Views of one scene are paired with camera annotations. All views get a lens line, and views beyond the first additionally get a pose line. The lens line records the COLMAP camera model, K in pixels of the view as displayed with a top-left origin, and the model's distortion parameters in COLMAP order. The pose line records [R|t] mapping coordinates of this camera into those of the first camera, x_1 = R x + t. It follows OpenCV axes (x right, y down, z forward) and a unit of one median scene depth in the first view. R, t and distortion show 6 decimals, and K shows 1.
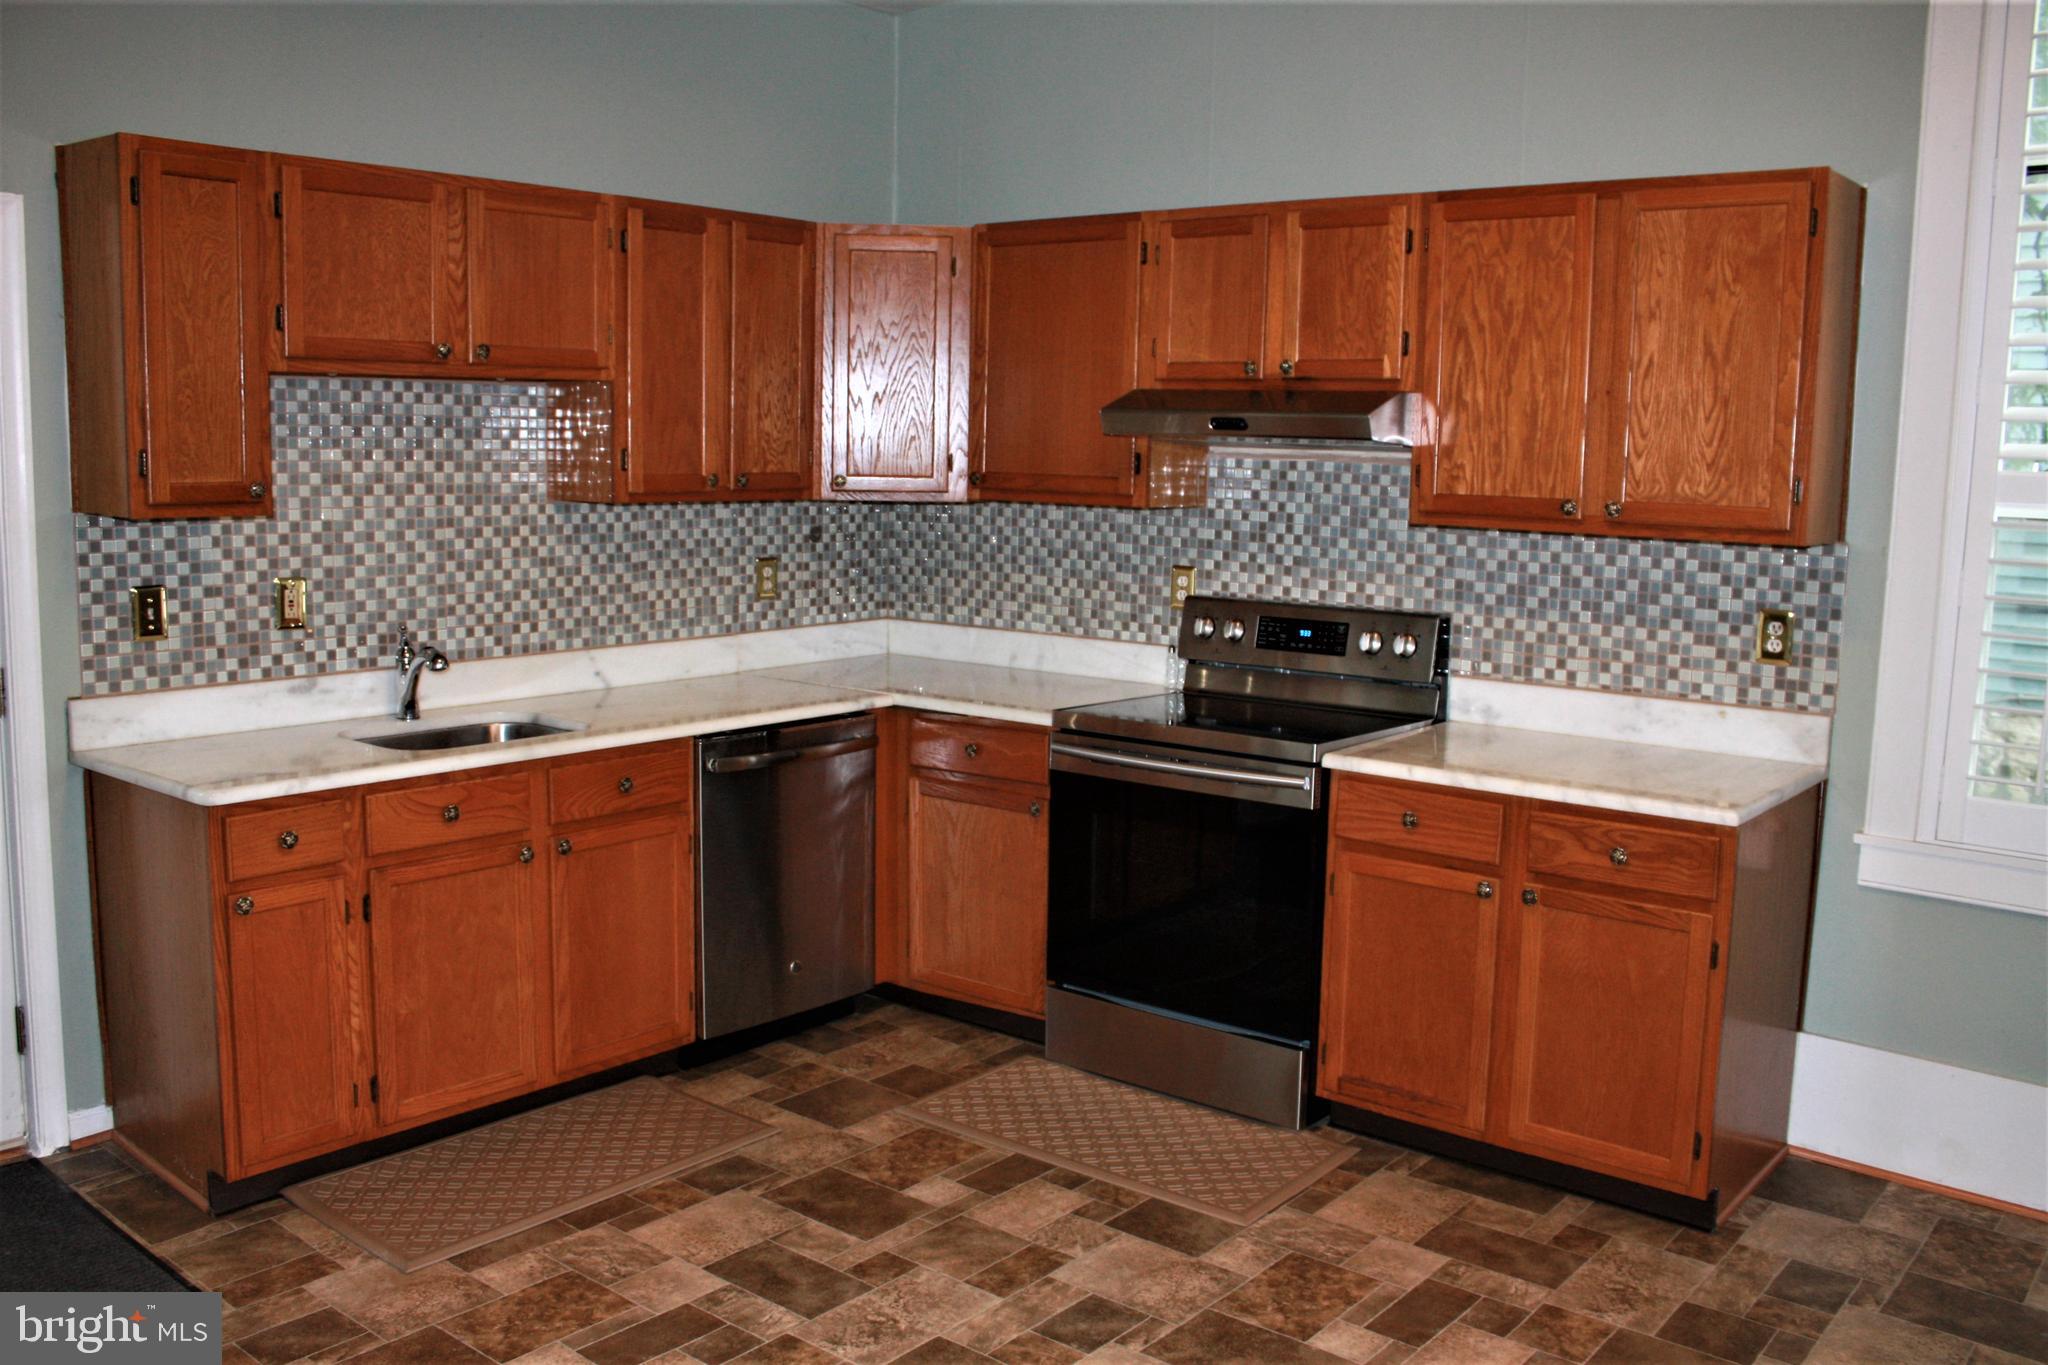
lens RADIAL K [[1762.7, 0, 1027.5], [0, 1762.7, 689.9], [0, 0, 1]] dist [-0.168022, 0.158410]
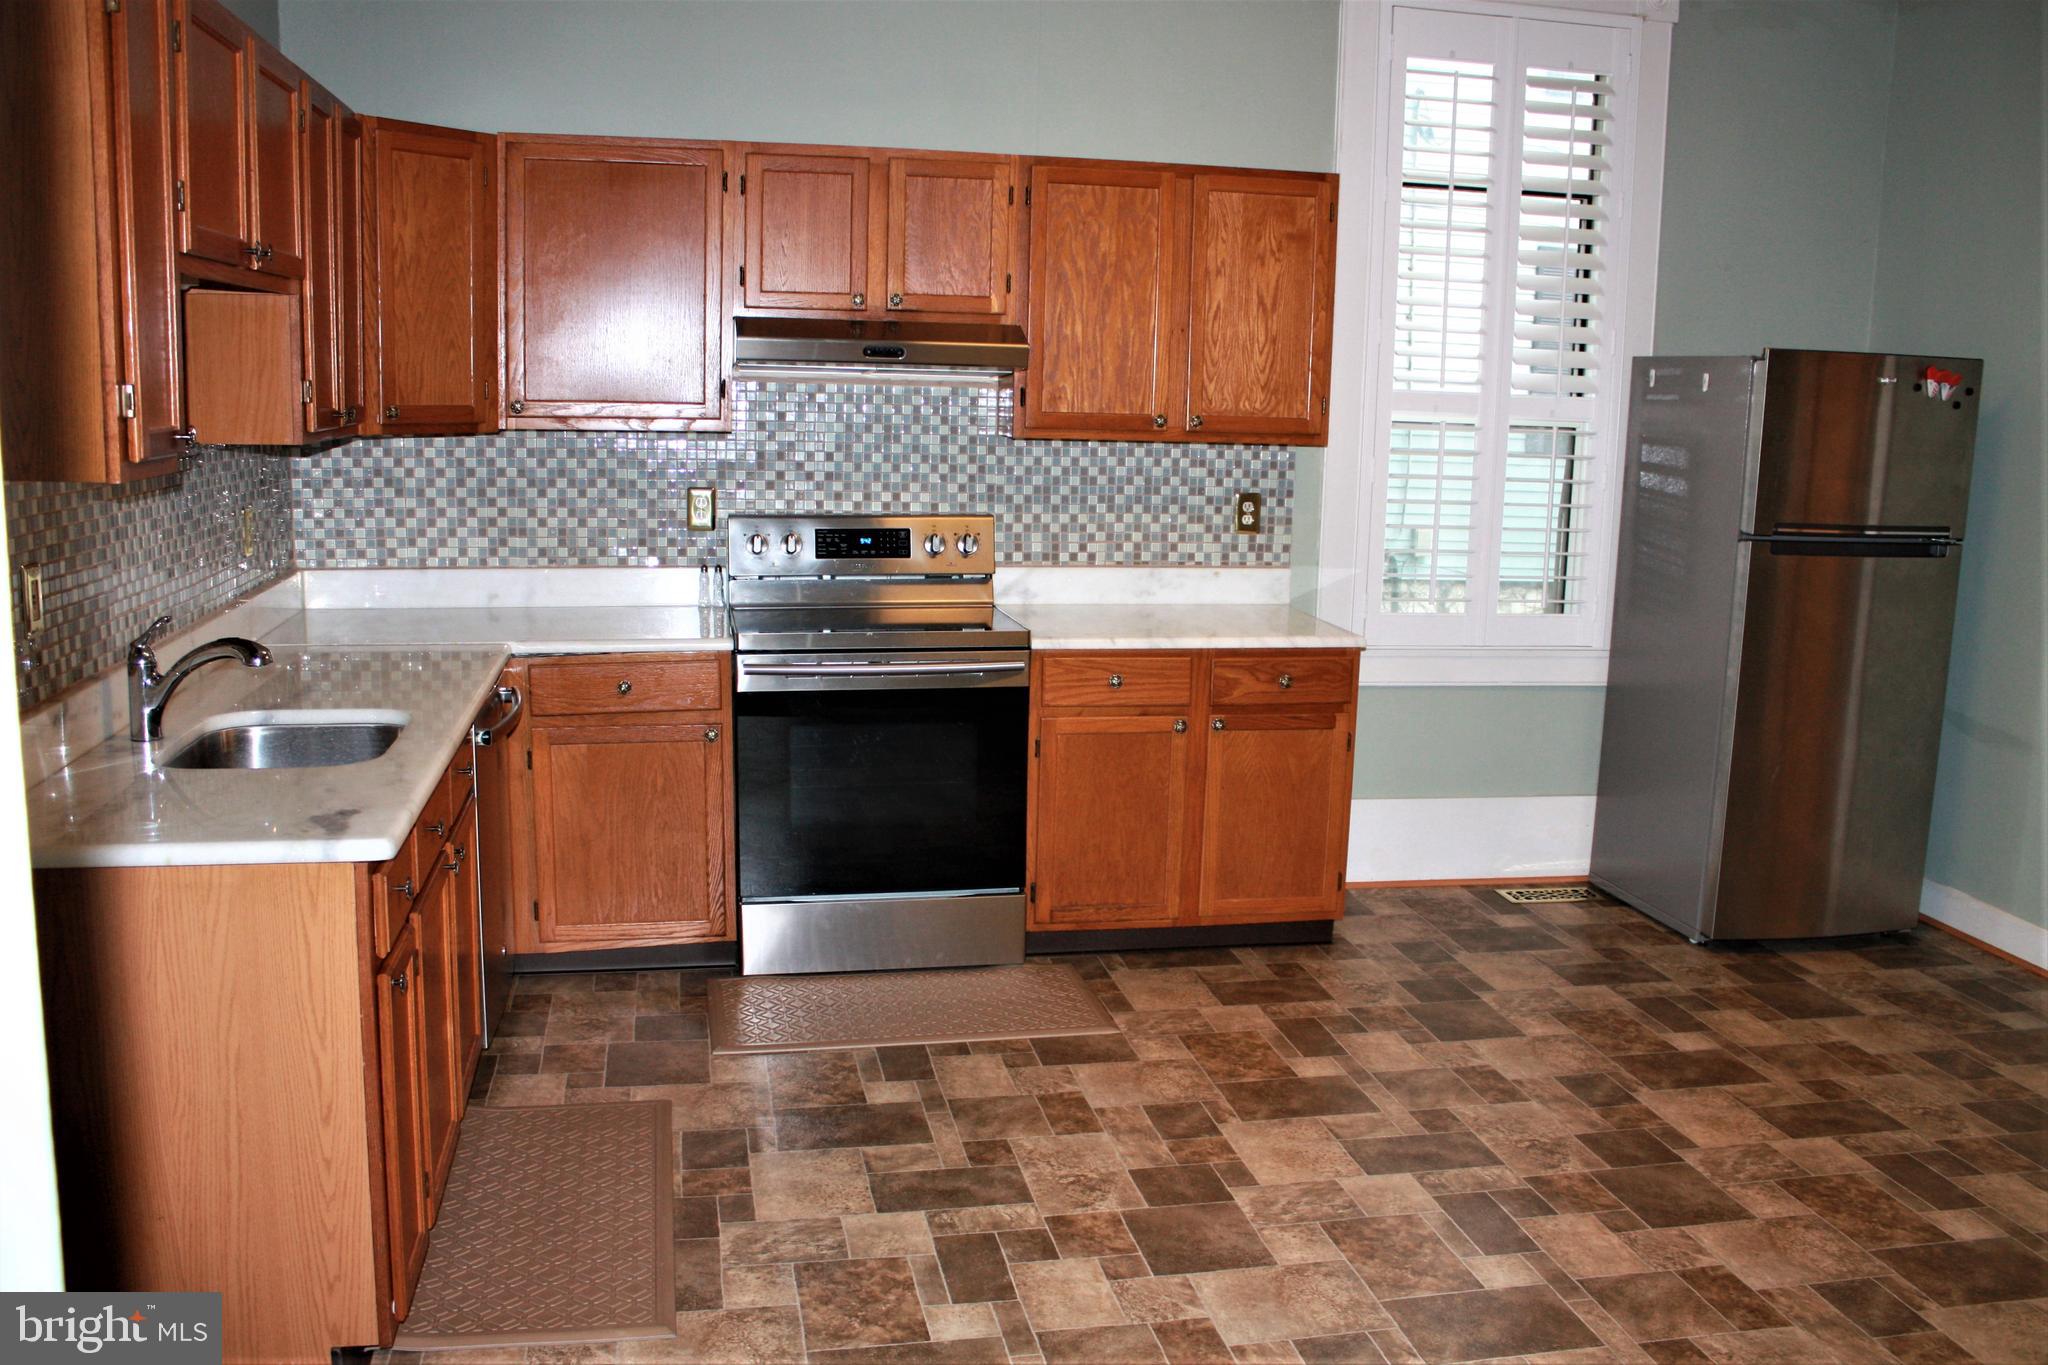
lens RADIAL K [[1762.7, 0, 1027.5], [0, 1762.7, 689.9], [0, 0, 1]] dist [-0.168022, 0.158410]
pose [[0.633089, -0.137220, 0.761820, -0.673117], [0.094209, 0.990505, 0.100121, -0.043214], [-0.768325, 0.008384, 0.640005, 0.229781]]
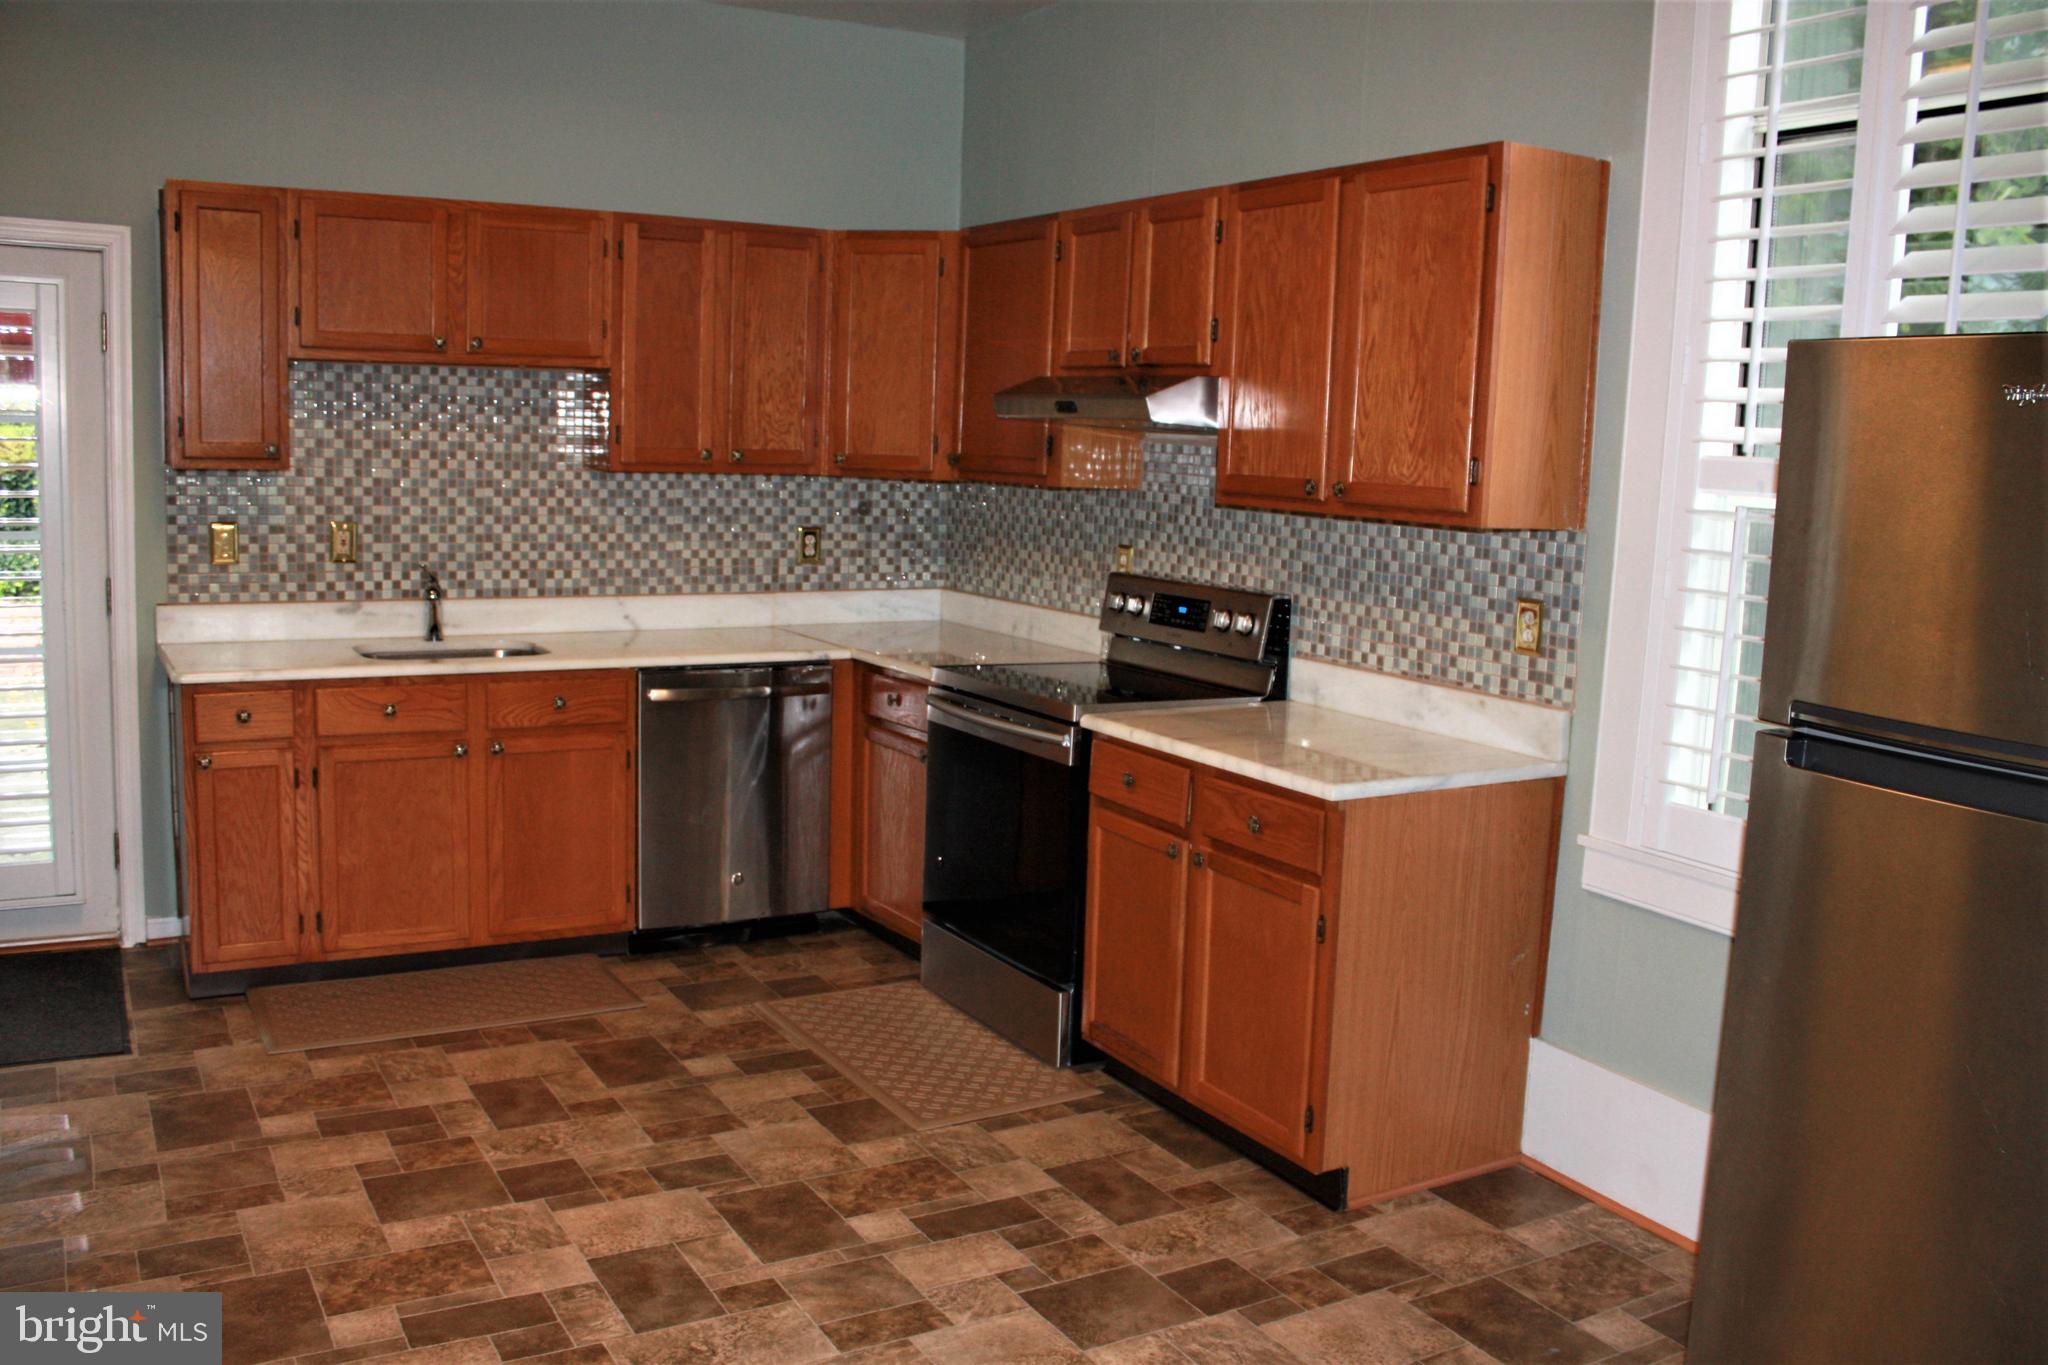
lens RADIAL K [[1762.7, 0, 1027.5], [0, 1762.7, 689.9], [0, 0, 1]] dist [-0.168022, 0.158410]
pose [[0.937646, 0.064817, -0.341495, 0.461010], [-0.066628, 0.997757, 0.006436, 0.015679], [0.341146, 0.016718, 0.939862, -0.016892]]
